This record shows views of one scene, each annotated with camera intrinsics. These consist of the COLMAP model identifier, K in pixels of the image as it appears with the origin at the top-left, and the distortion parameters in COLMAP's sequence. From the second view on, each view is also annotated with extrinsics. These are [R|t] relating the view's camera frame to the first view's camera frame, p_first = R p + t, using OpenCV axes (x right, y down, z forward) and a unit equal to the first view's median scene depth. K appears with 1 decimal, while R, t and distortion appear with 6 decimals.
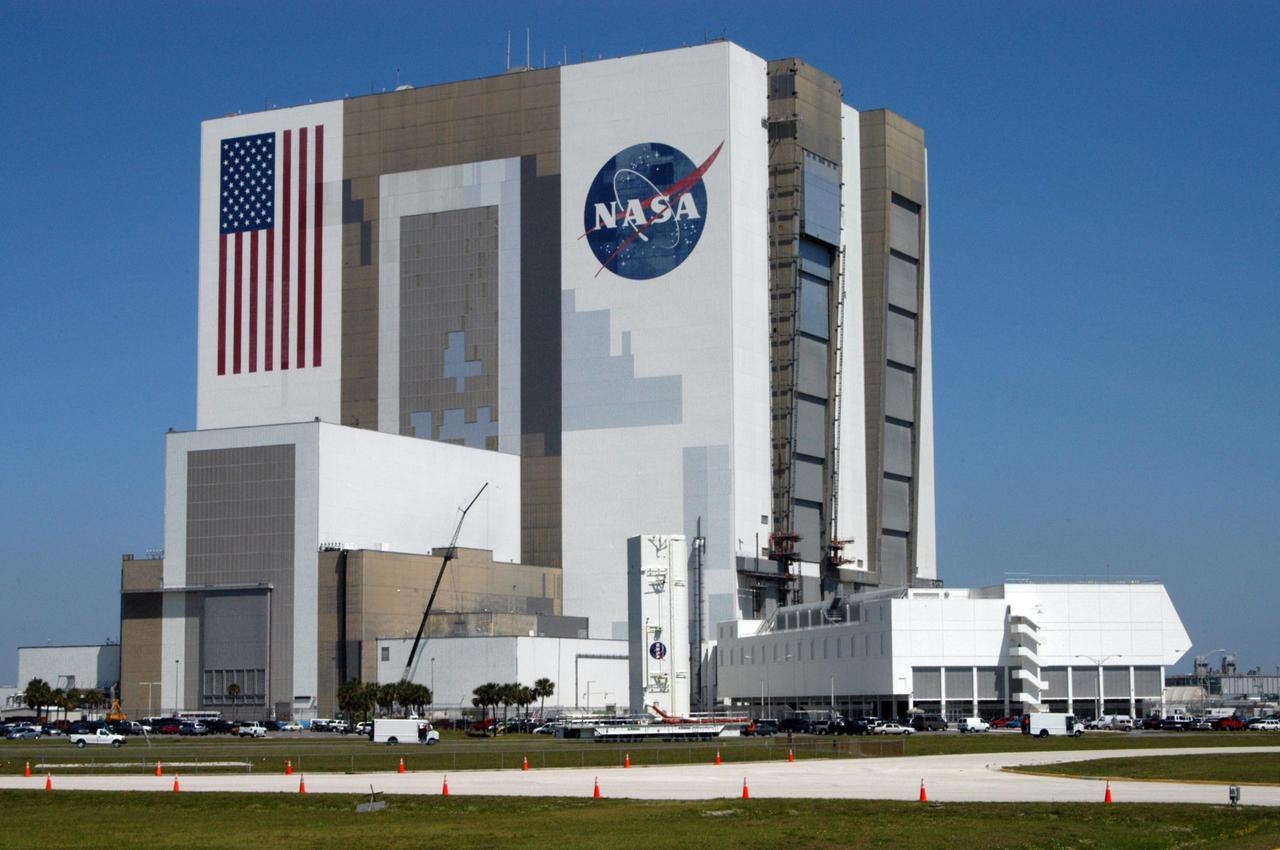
lens RADIAL K [[2403.4, 0, 640.0], [0, 2403.4, 425.0], [0, 0, 1]] dist [-0.074168, -0.066687]
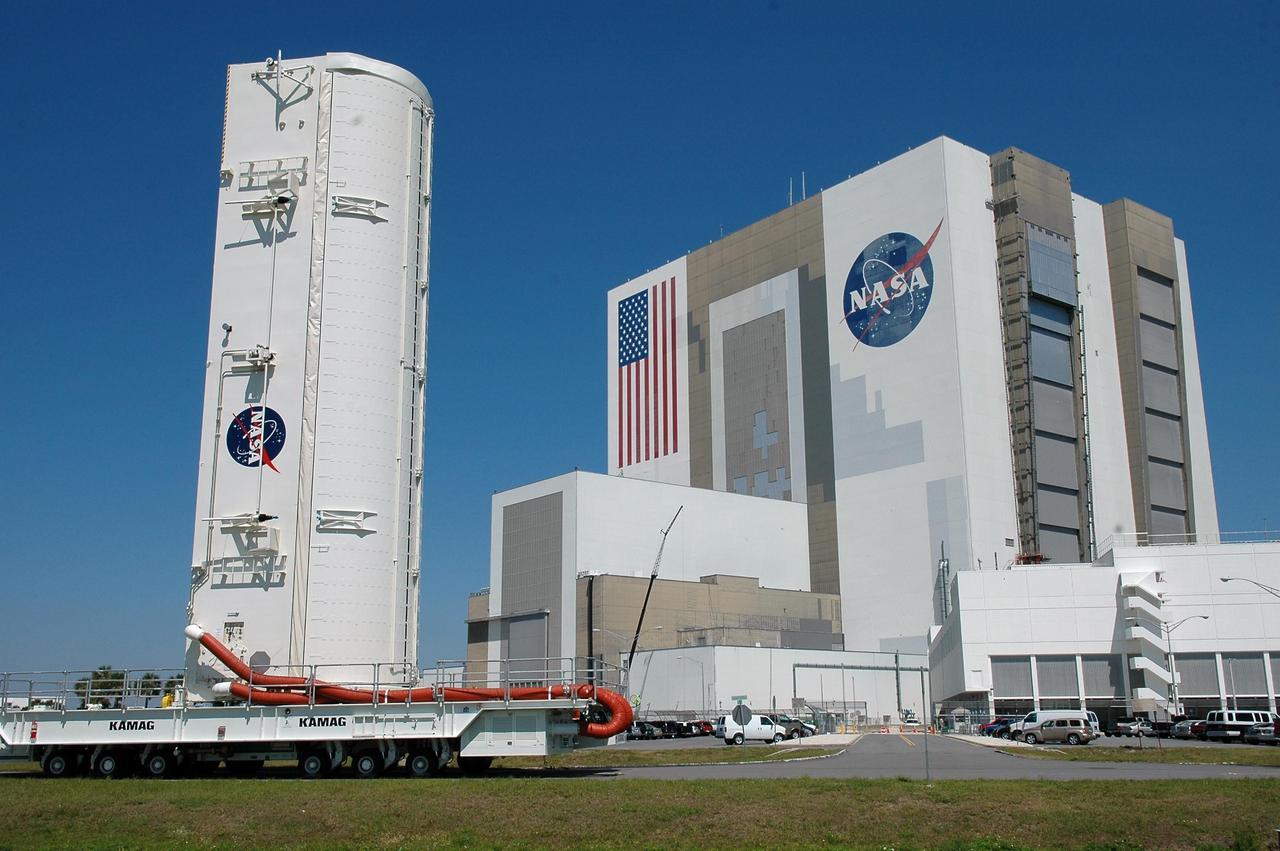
lens RADIAL K [[1216.7, 0, 640.0], [0, 1216.7, 425.5], [0, 0, 1]] dist [0.011673, -0.004169]
pose [[0.913028, -0.095723, -0.396505, 0.122267], [0.046766, 0.990230, -0.131369, 0.050891], [0.405206, 0.101401, 0.908585, 0.404149]]
